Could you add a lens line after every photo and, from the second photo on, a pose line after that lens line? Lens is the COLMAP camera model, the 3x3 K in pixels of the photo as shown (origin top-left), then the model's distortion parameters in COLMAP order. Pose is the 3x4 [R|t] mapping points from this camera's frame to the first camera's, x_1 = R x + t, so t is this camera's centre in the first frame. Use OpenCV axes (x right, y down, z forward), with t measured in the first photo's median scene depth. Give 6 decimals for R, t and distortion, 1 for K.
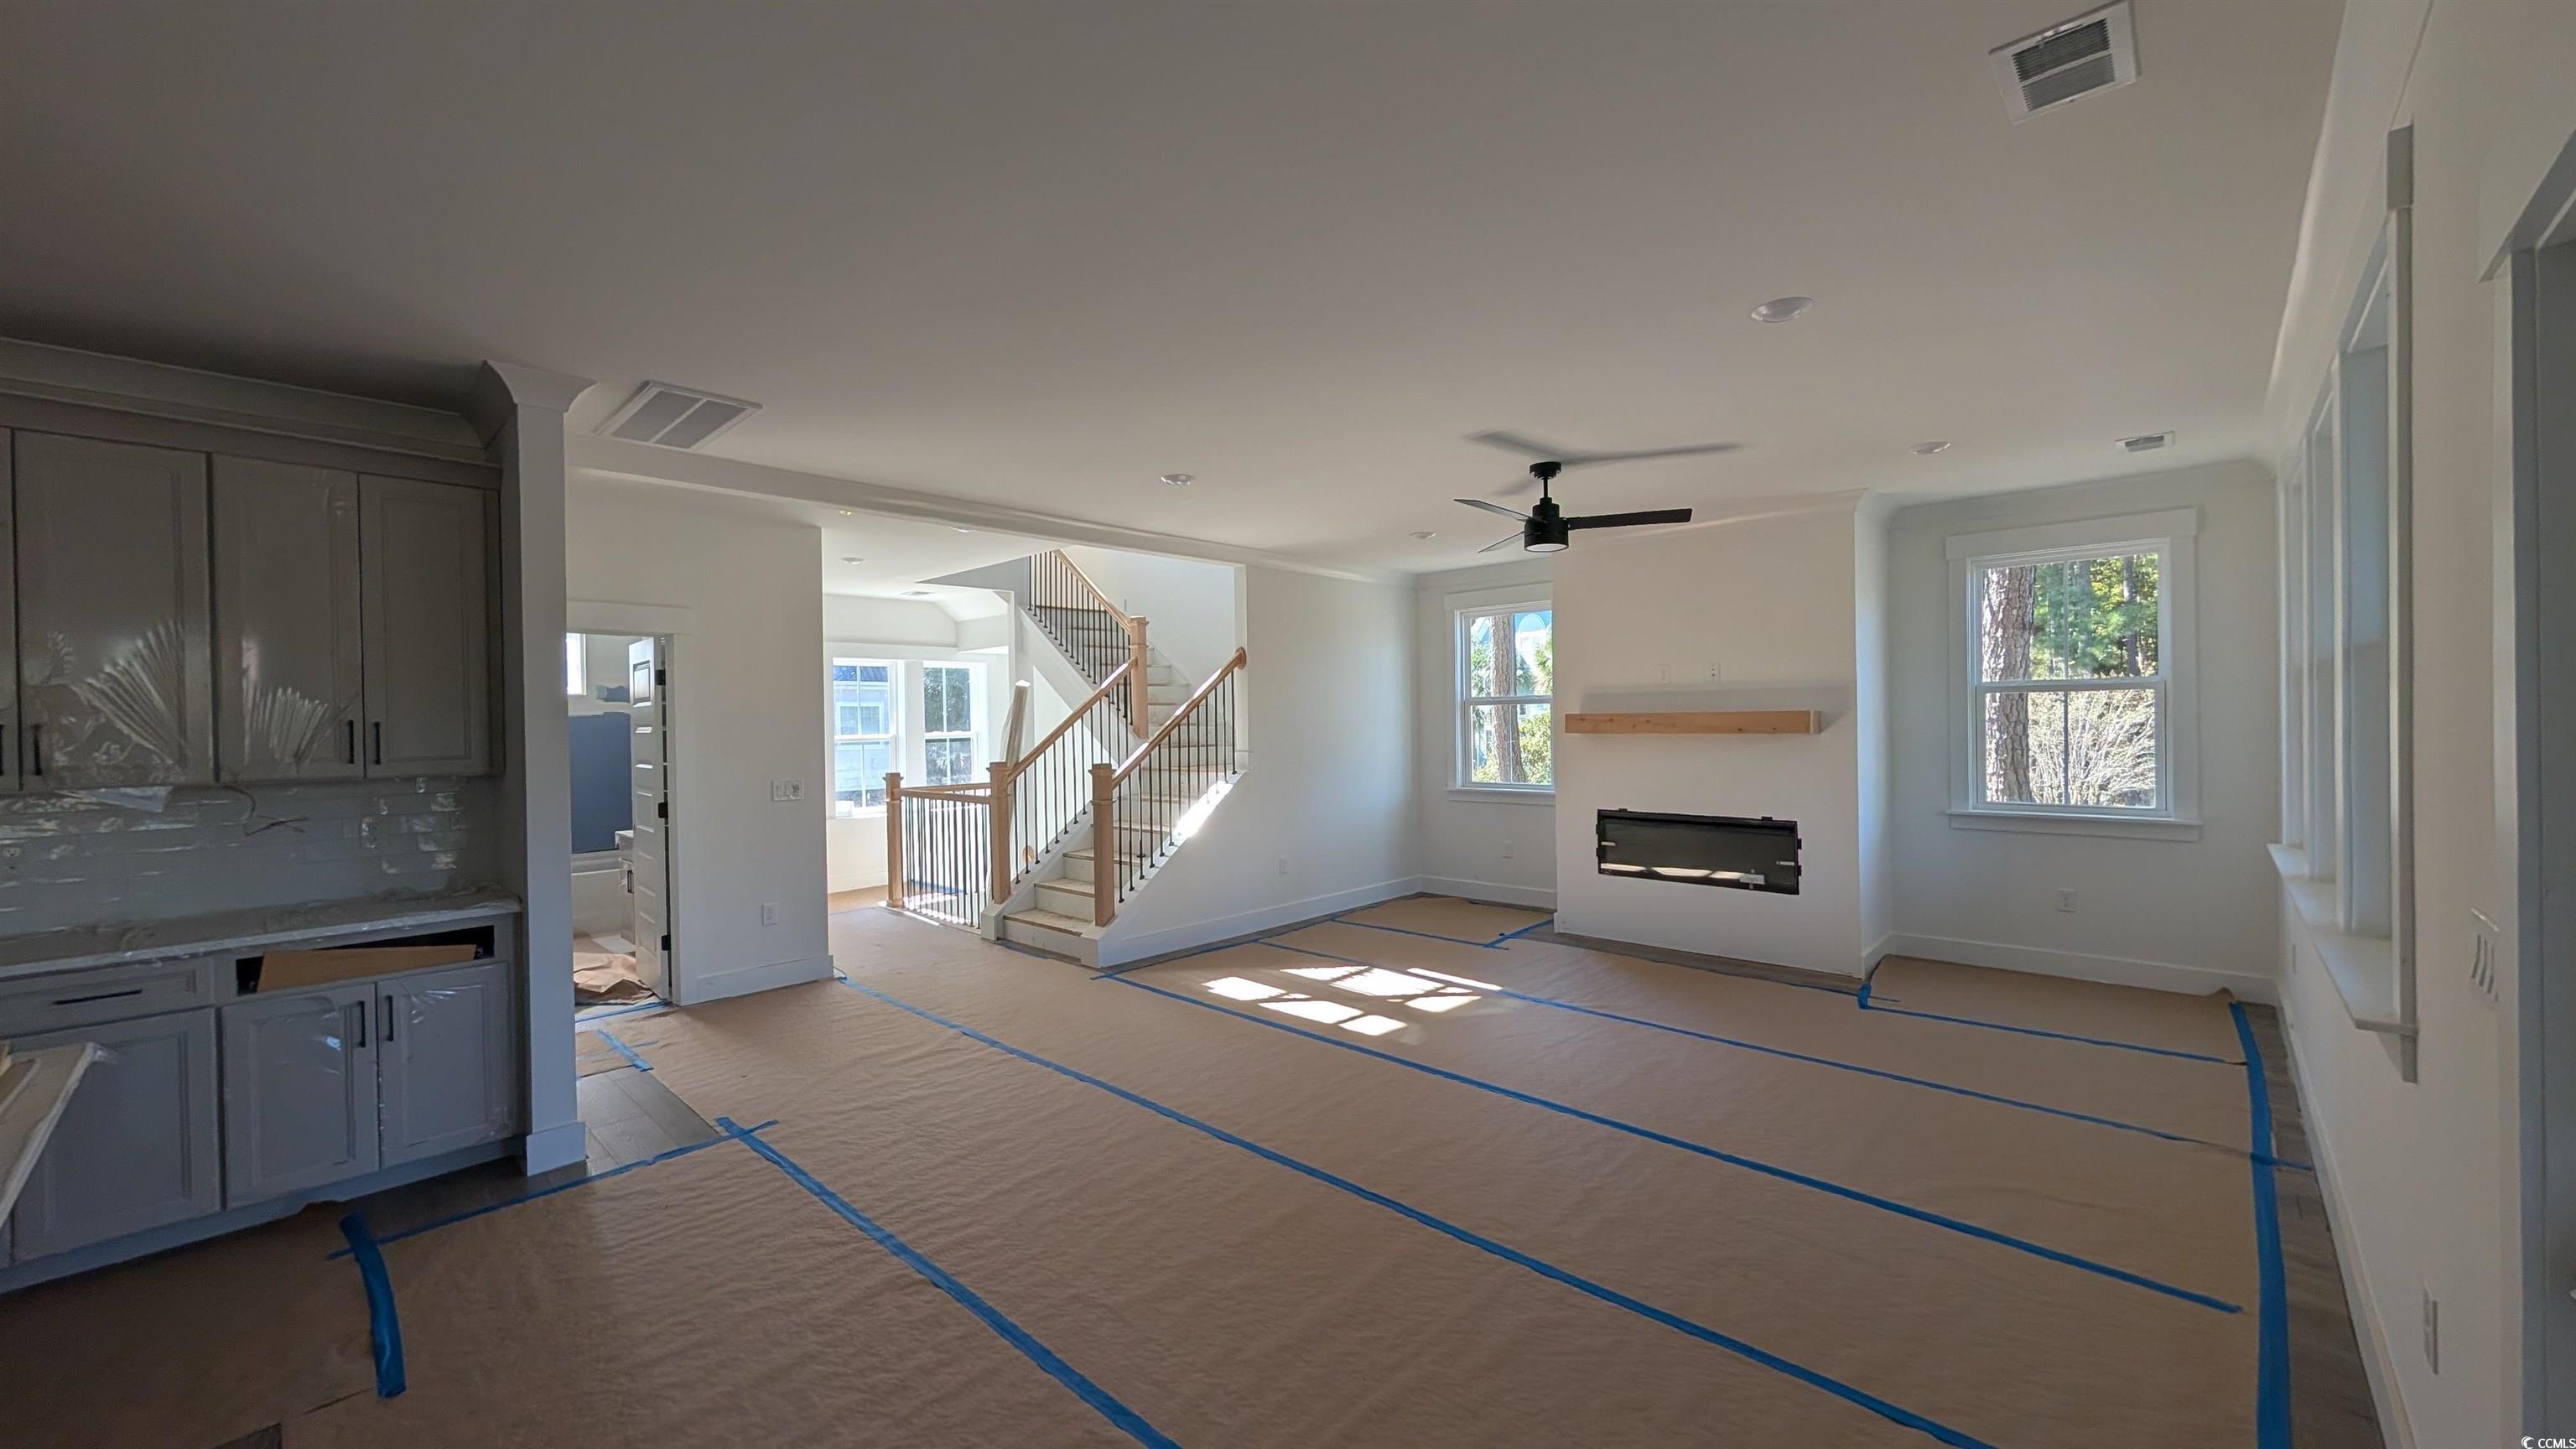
lens RADIAL K [[969.3, 0, 1288.0], [0, 969.3, 724.5], [0, 0, 1]] dist [0.000143, 0.000019]
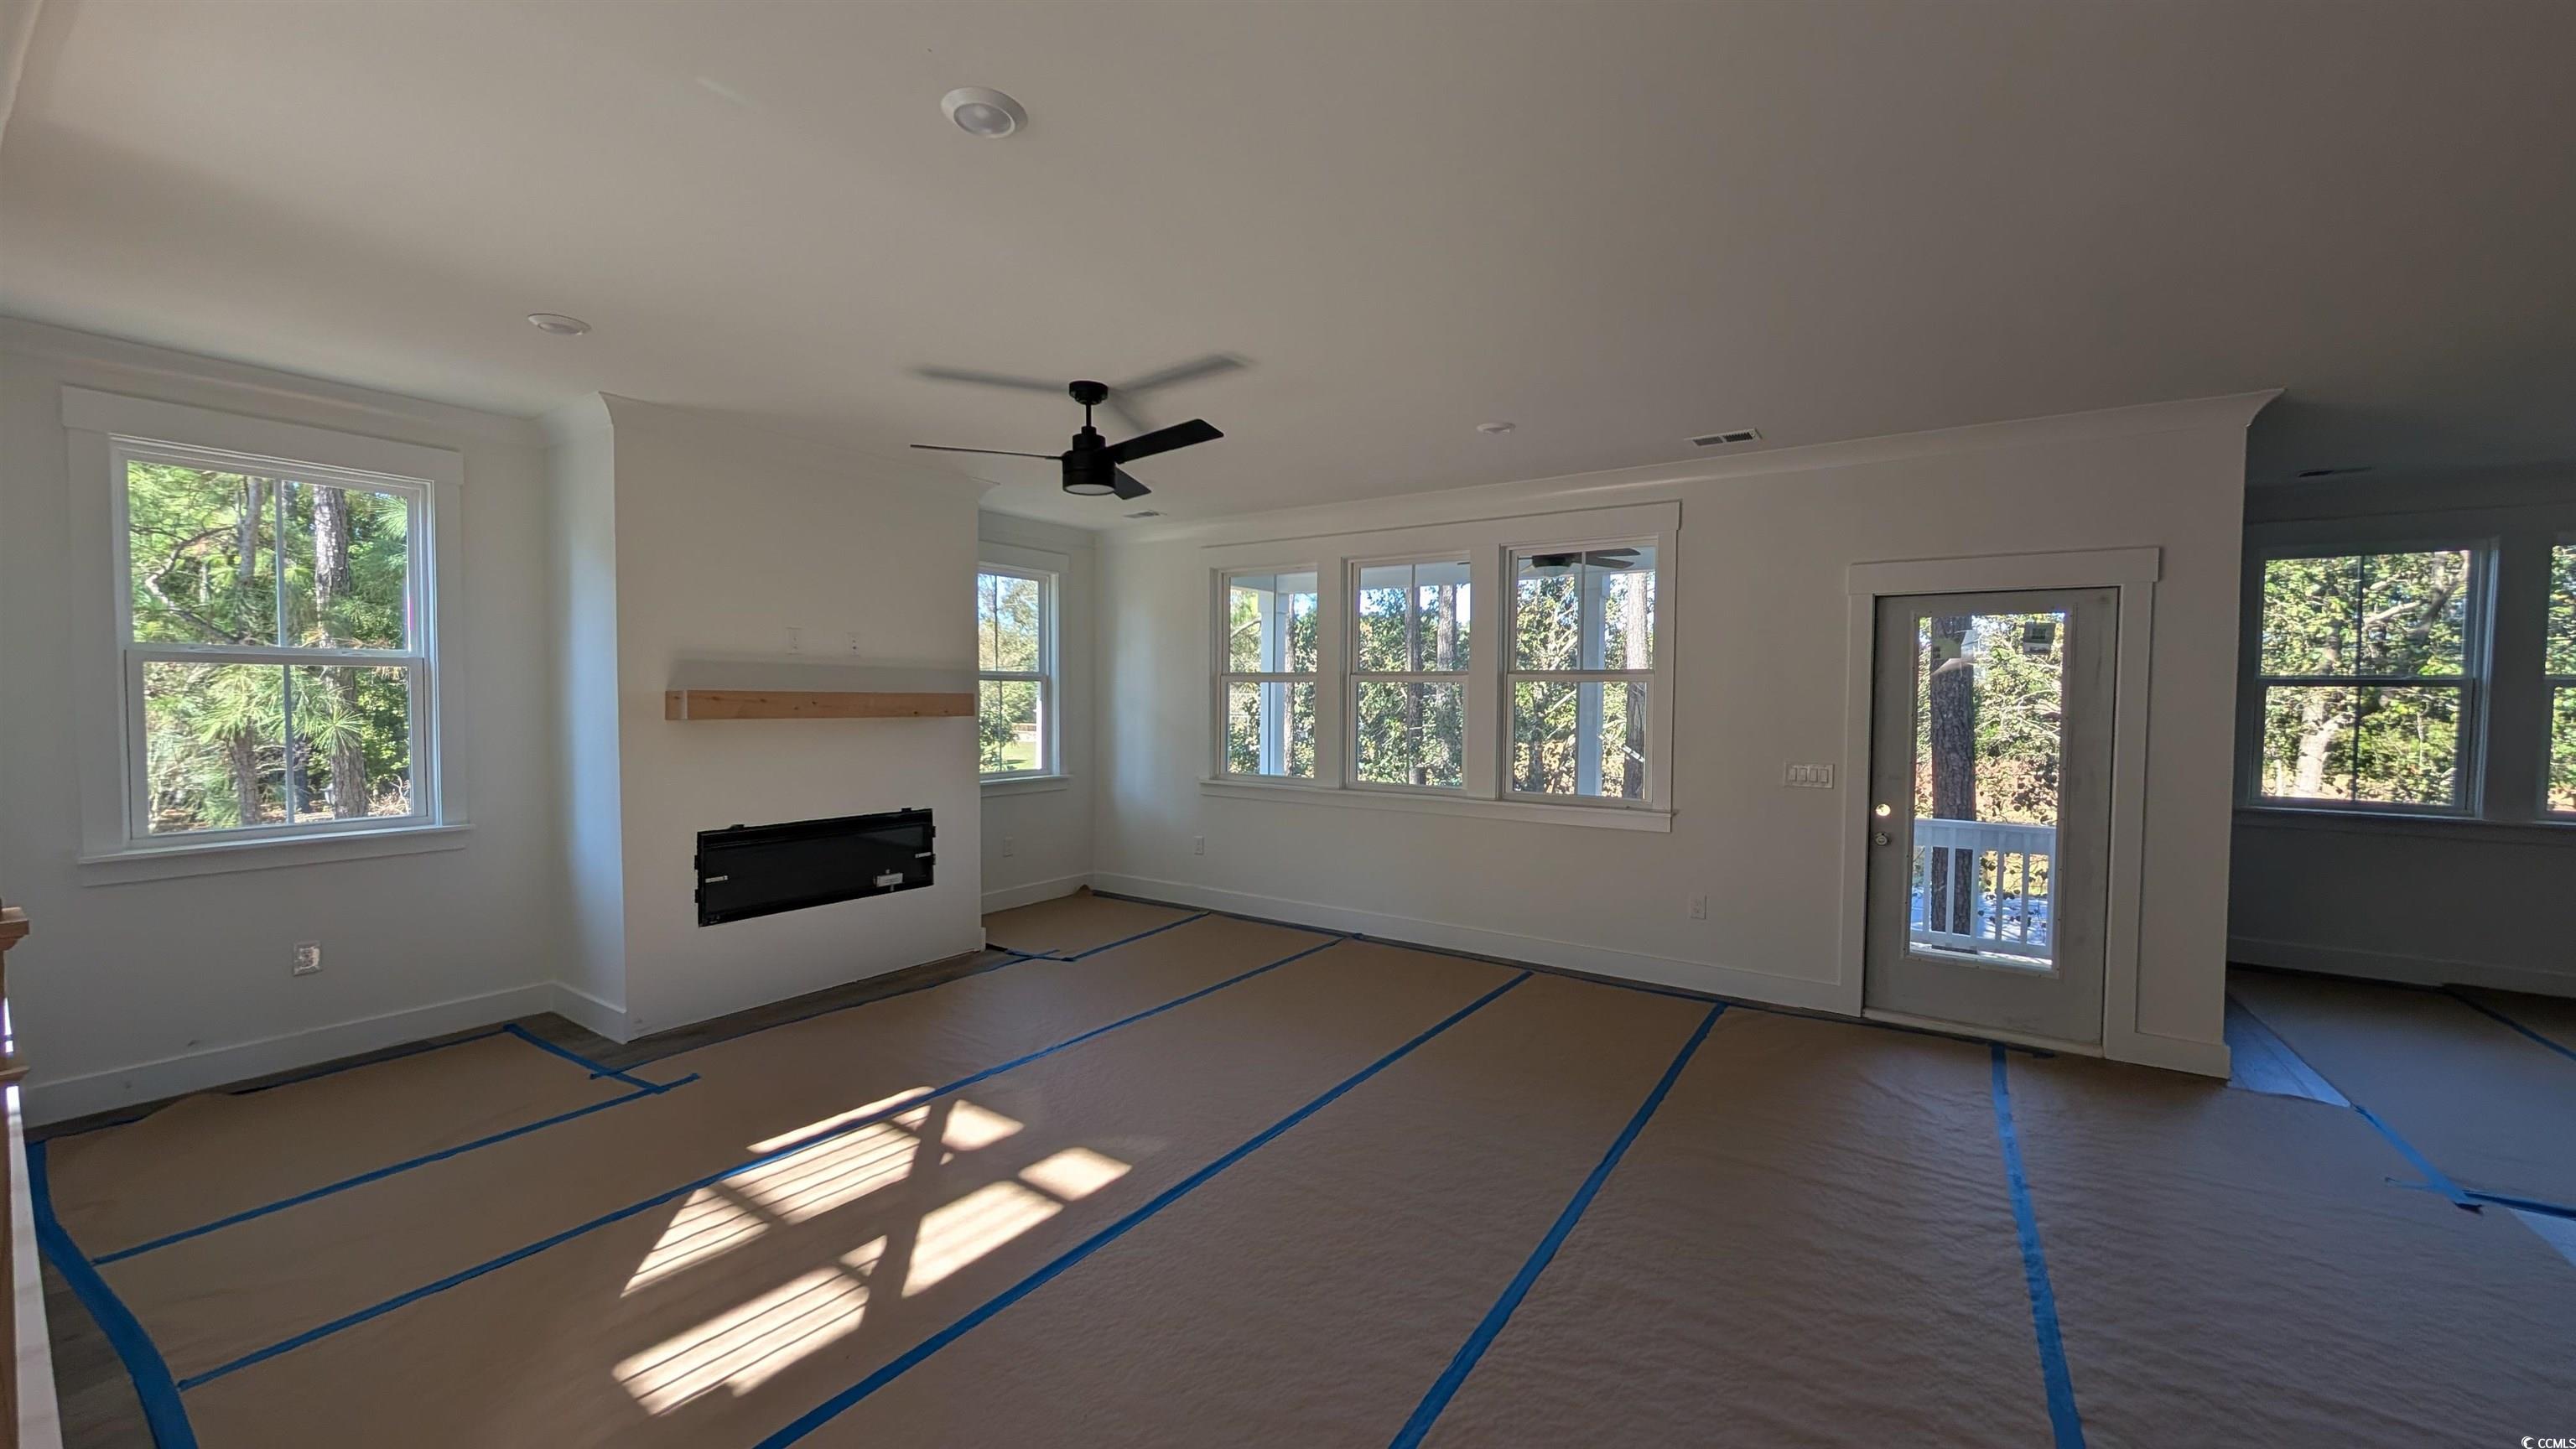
lens RADIAL K [[969.3, 0, 1288.0], [0, 969.3, 724.5], [0, 0, 1]] dist [0.000143, 0.000019]
pose [[-0.152200, -0.015943, 0.988221, -0.496373], [-0.000437, 0.999871, 0.016064, 0.001880], [-0.988350, 0.002013, -0.152188, 0.843402]]
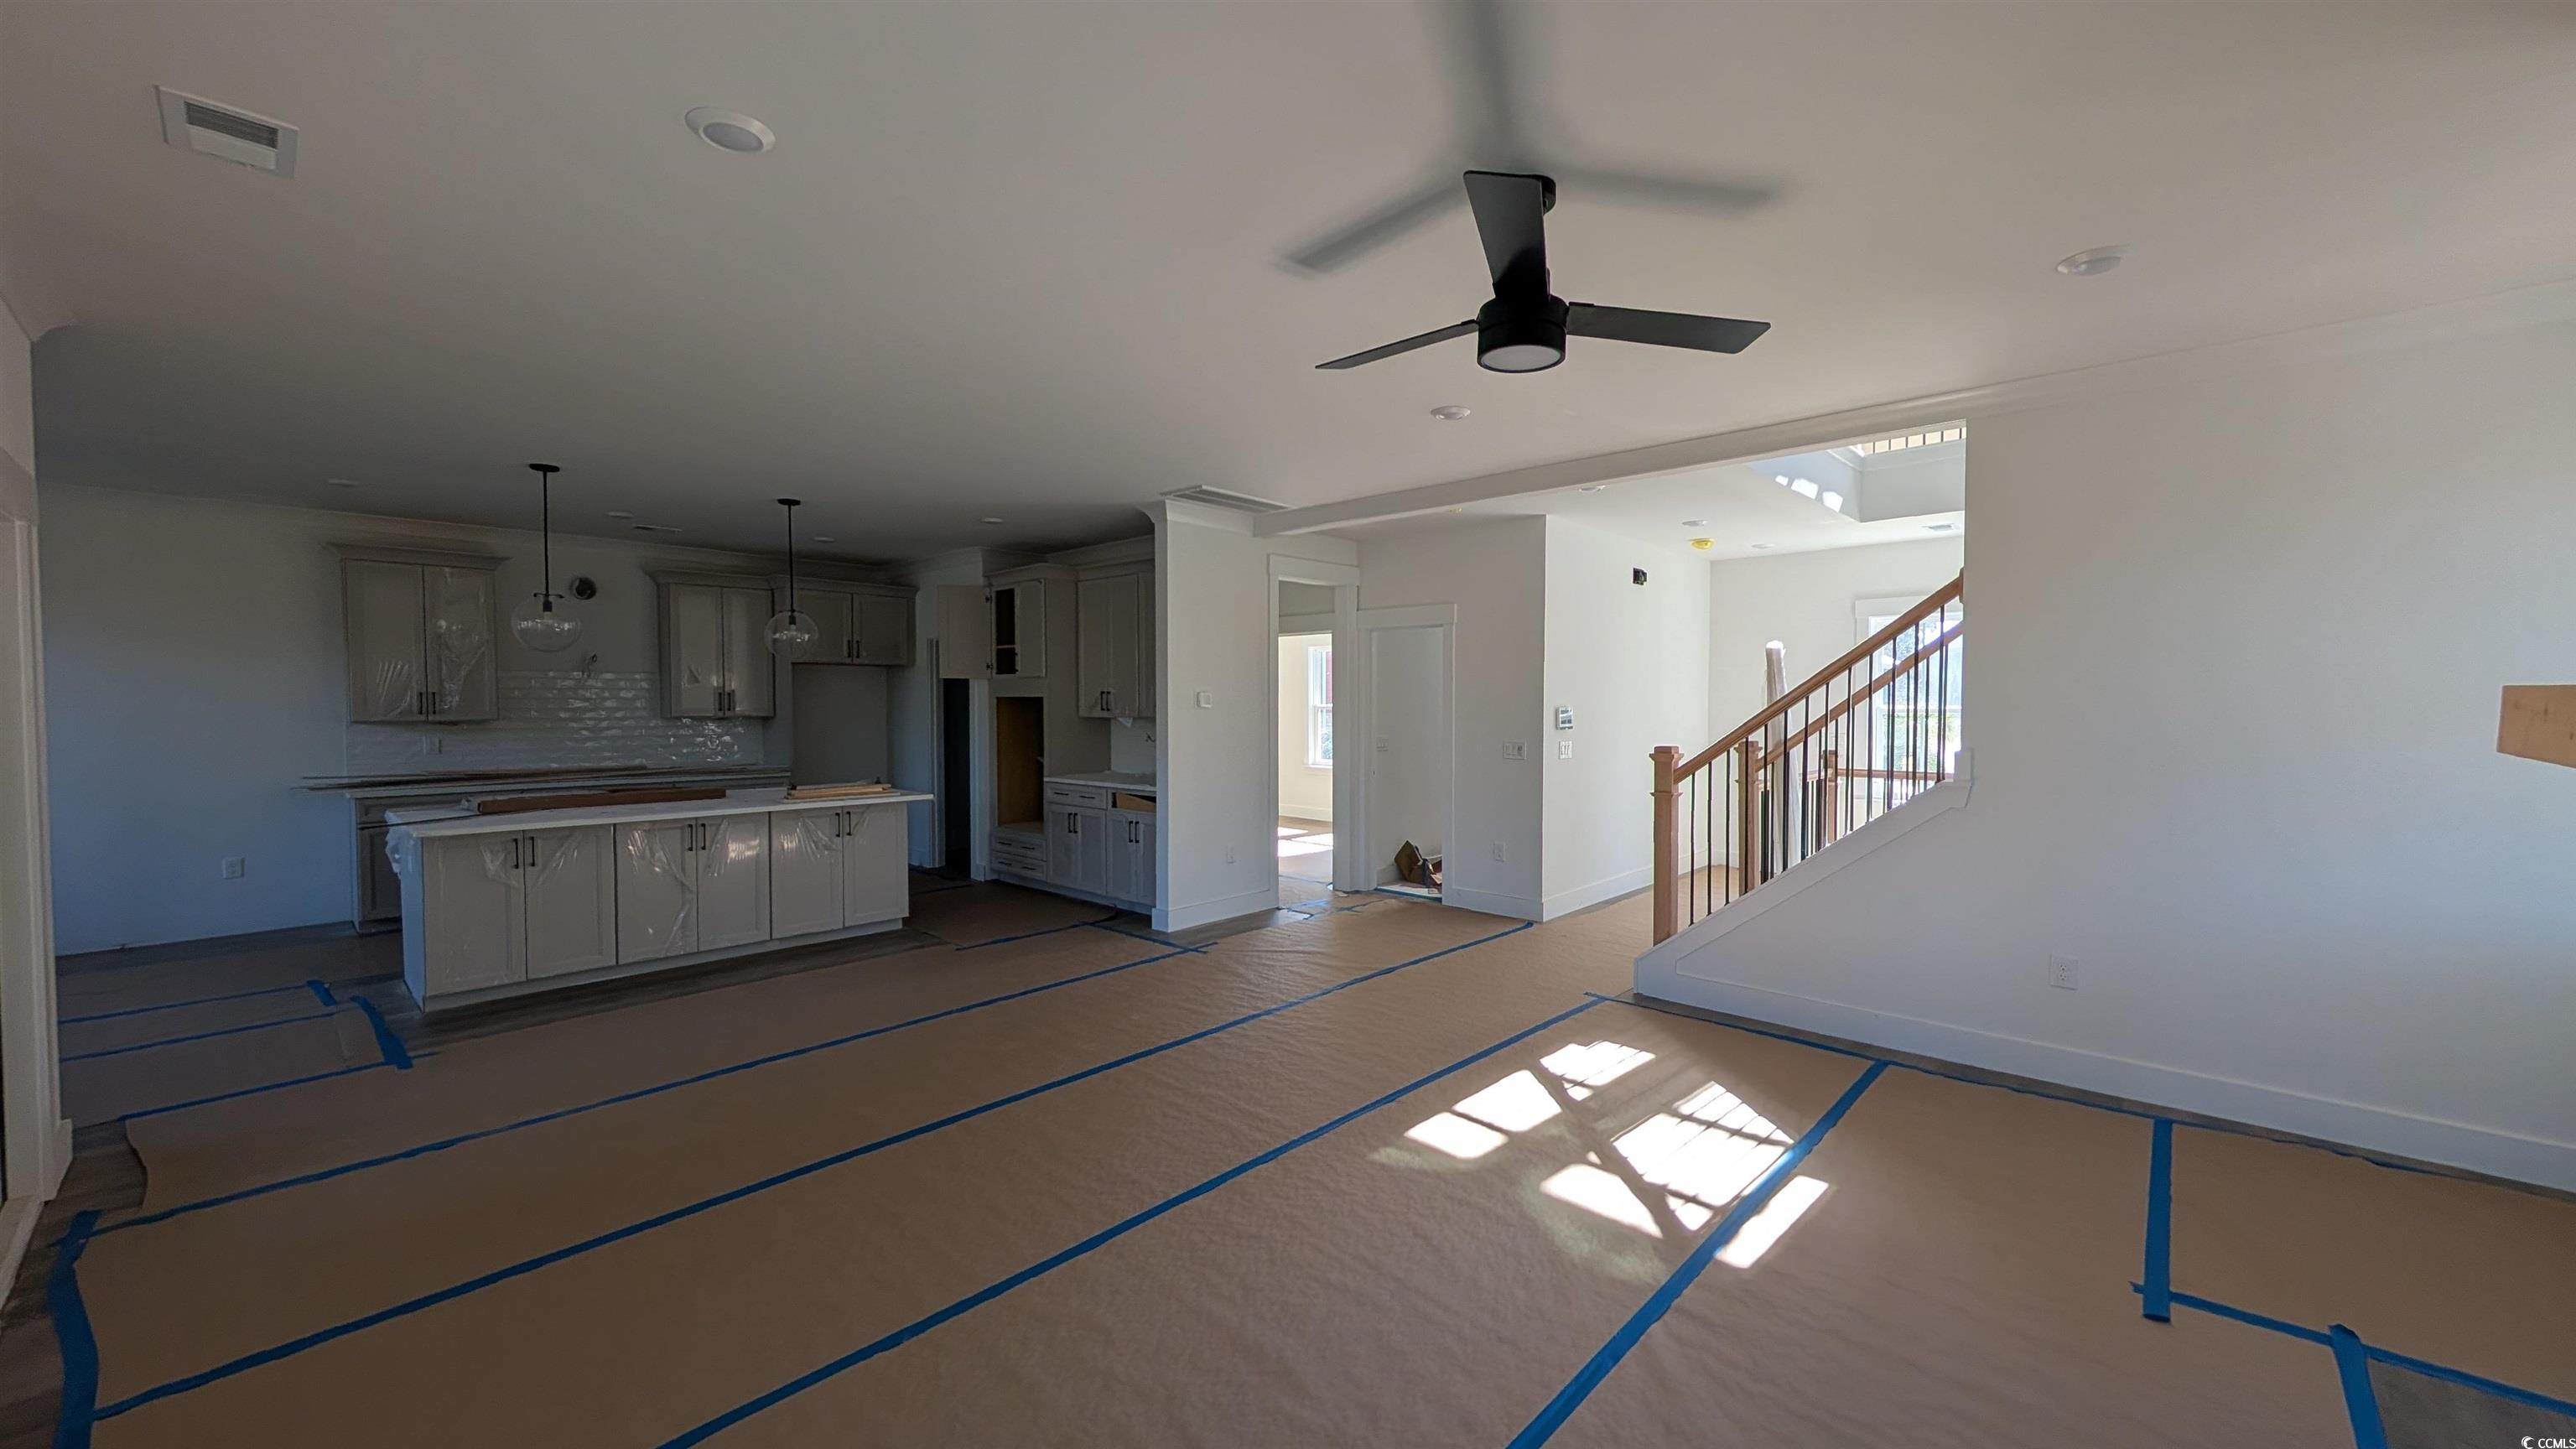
lens RADIAL K [[969.3, 0, 1288.0], [0, 969.3, 724.5], [0, 0, 1]] dist [0.000143, 0.000019]
pose [[-0.005671, 0.042553, -0.999078, 0.679993], [-0.001611, 0.999093, 0.042563, -0.012582], [0.999983, 0.001851, -0.005597, 0.777369]]
